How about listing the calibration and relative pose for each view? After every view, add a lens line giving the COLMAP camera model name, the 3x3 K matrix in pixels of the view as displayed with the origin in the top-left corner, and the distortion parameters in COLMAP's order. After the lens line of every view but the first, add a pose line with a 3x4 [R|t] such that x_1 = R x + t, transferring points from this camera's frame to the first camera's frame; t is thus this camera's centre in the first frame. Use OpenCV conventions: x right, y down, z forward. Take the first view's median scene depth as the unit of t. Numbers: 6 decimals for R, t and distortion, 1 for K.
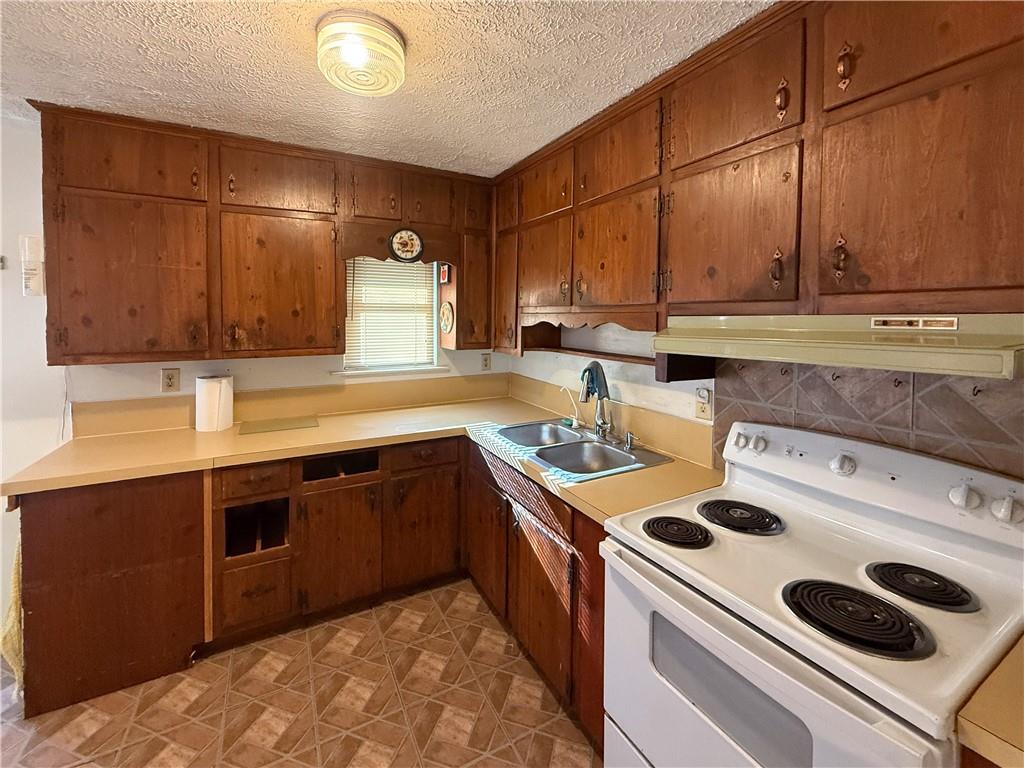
lens RADIAL K [[419.5, 0, 487.8], [0, 419.5, 327.1], [0, 0, 1]] dist [-0.005208, 0.000130]
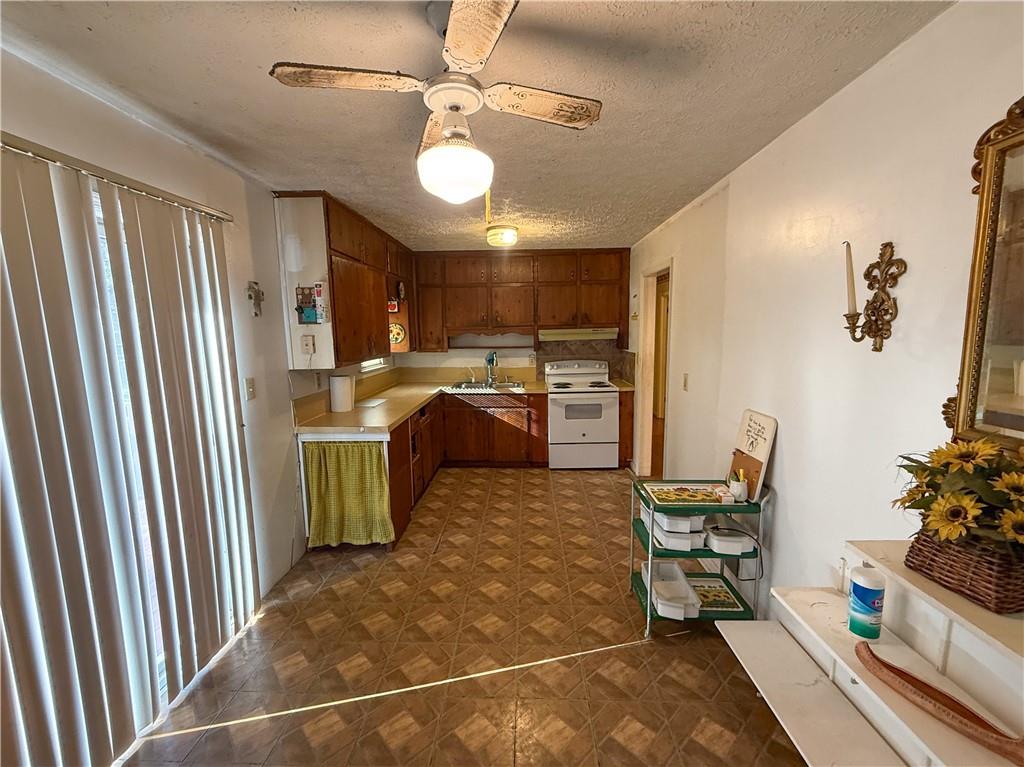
lens RADIAL K [[419.5, 0, 515.3], [0, 419.5, 381.2], [0, 0, 1]] dist [-0.005208, 0.000130]
pose [[0.493797, -0.119891, 0.861273, -1.821165], [0.035164, 0.992393, 0.117983, -0.016524], [-0.868866, -0.027974, 0.494256, -0.301870]]
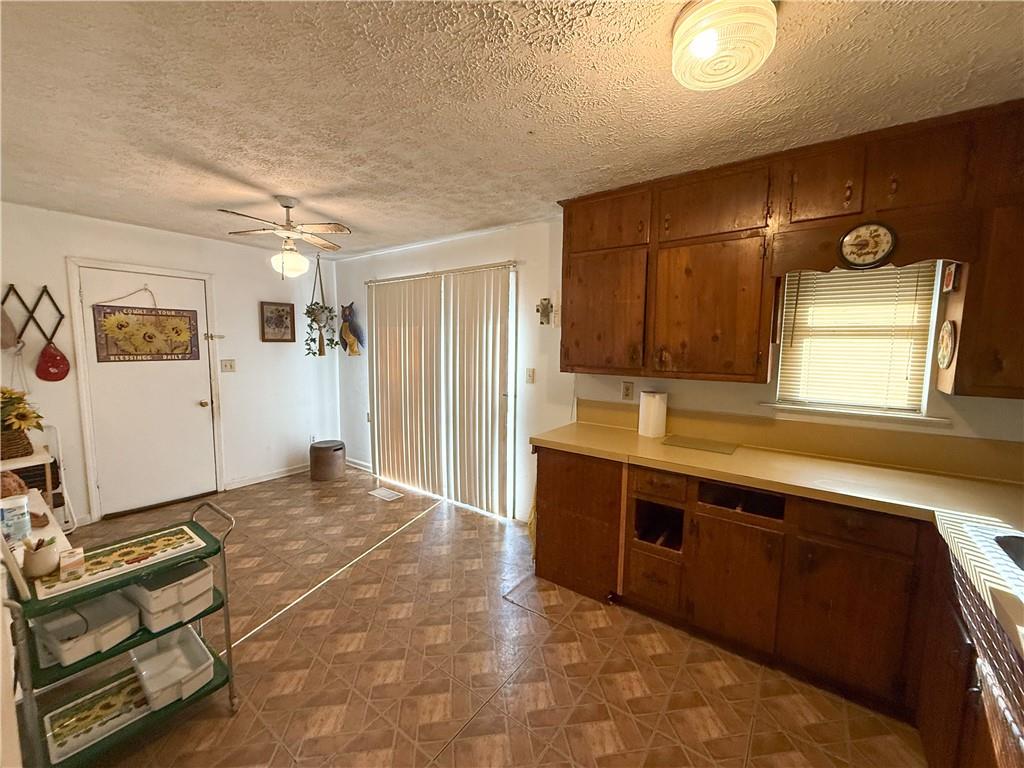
lens RADIAL K [[419.5, 0, 519.8], [0, 419.5, 384.4], [0, 0, 1]] dist [-0.005208, 0.000130]
pose [[0.434010, 0.093256, -0.896069, 0.264439], [-0.033248, 0.995608, 0.087512, 0.005255], [0.900294, -0.008188, 0.435204, 0.149511]]
